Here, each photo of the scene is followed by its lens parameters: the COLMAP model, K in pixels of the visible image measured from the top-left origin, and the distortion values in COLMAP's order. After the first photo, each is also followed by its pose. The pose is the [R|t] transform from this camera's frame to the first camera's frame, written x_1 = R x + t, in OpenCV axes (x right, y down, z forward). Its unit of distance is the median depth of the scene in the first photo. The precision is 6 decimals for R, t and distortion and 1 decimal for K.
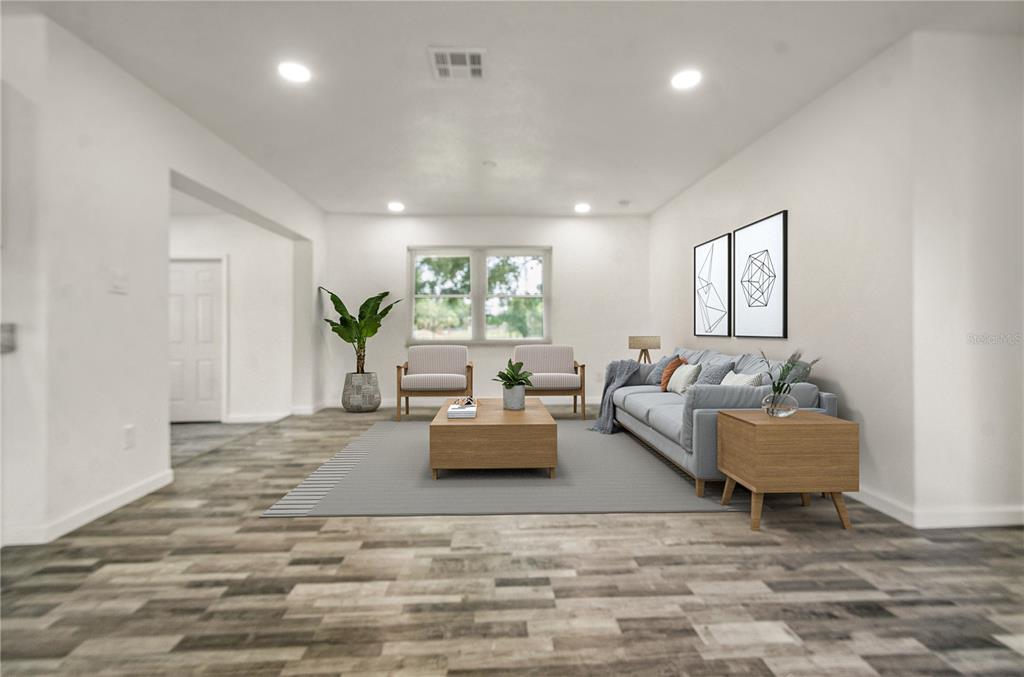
lens RADIAL K [[459.4, 0, 511.9], [0, 459.4, 323.1], [0, 0, 1]] dist [-0.003180, 0.002347]
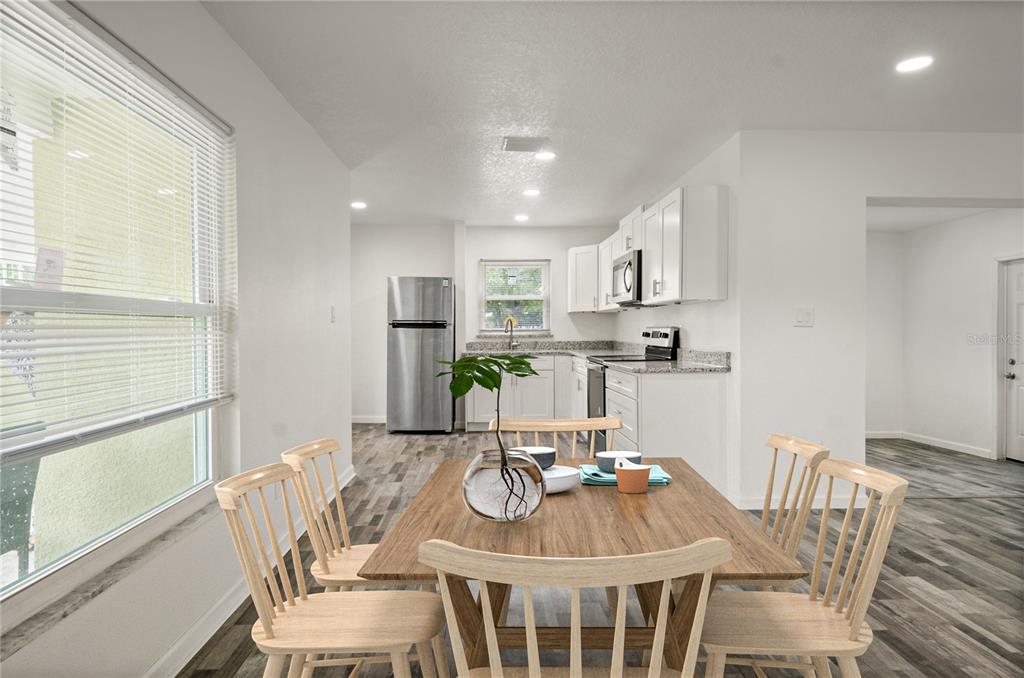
lens RADIAL K [[578.1, 0, 492.5], [0, 578.1, 337.6], [0, 0, 1]] dist [0.004364, -0.004525]
pose [[-0.037896, 0.021863, -0.999042, 0.812435], [0.014728, 0.999664, 0.021318, -0.100073], [0.999173, -0.013906, -0.038205, 0.340990]]
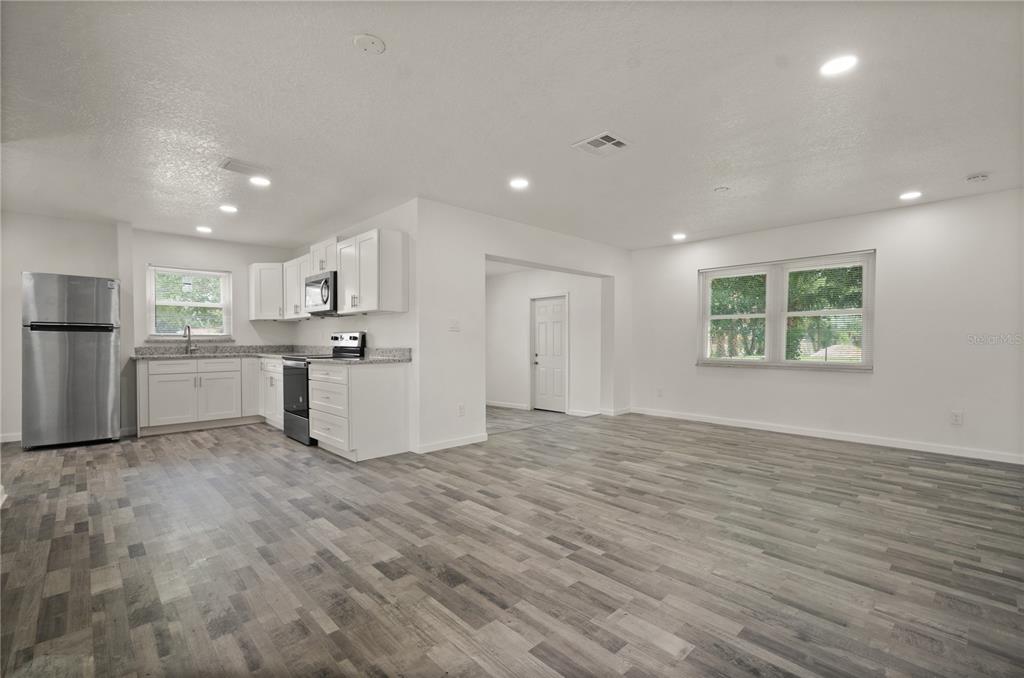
lens RADIAL K [[459.4, 0, 524.3], [0, 459.4, 347.8], [0, 0, 1]] dist [-0.003180, 0.002347]
pose [[0.655179, 0.018601, -0.755245, 0.902650], [0.003779, 0.999604, 0.027898, -0.060029], [0.755464, -0.021132, 0.654849, 0.012147]]
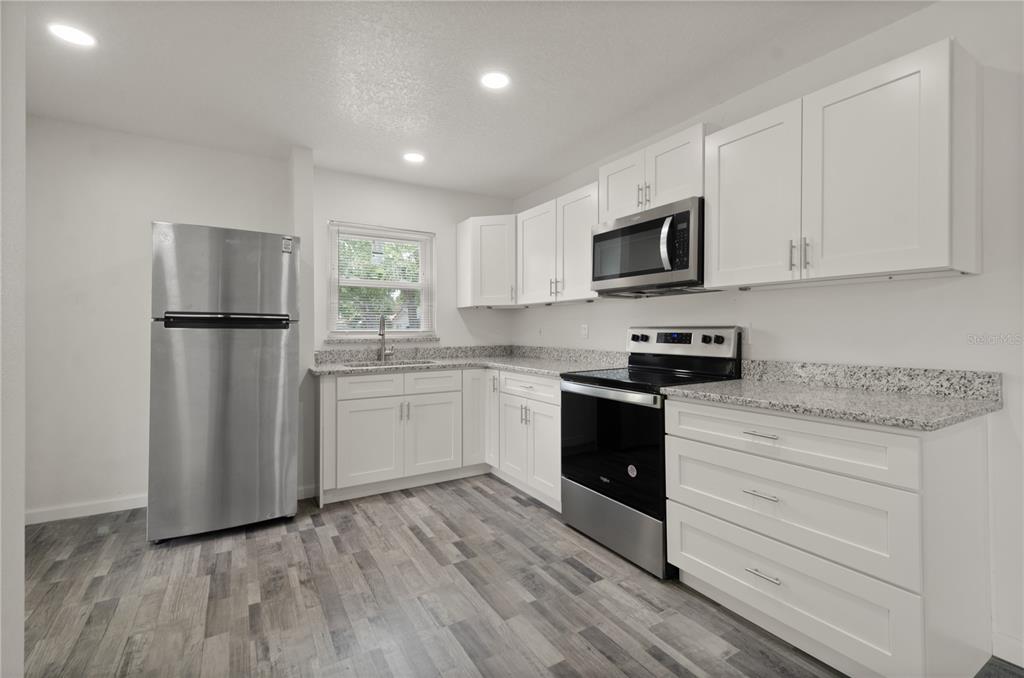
lens RADIAL K [[459.4, 0, 524.9], [0, 459.4, 333.9], [0, 0, 1]] dist [-0.003180, 0.002347]
pose [[0.474562, 0.012302, -0.880136, -0.818906], [0.007933, 0.999802, 0.018252, -0.088624], [0.880186, -0.015644, 0.474371, -0.067139]]
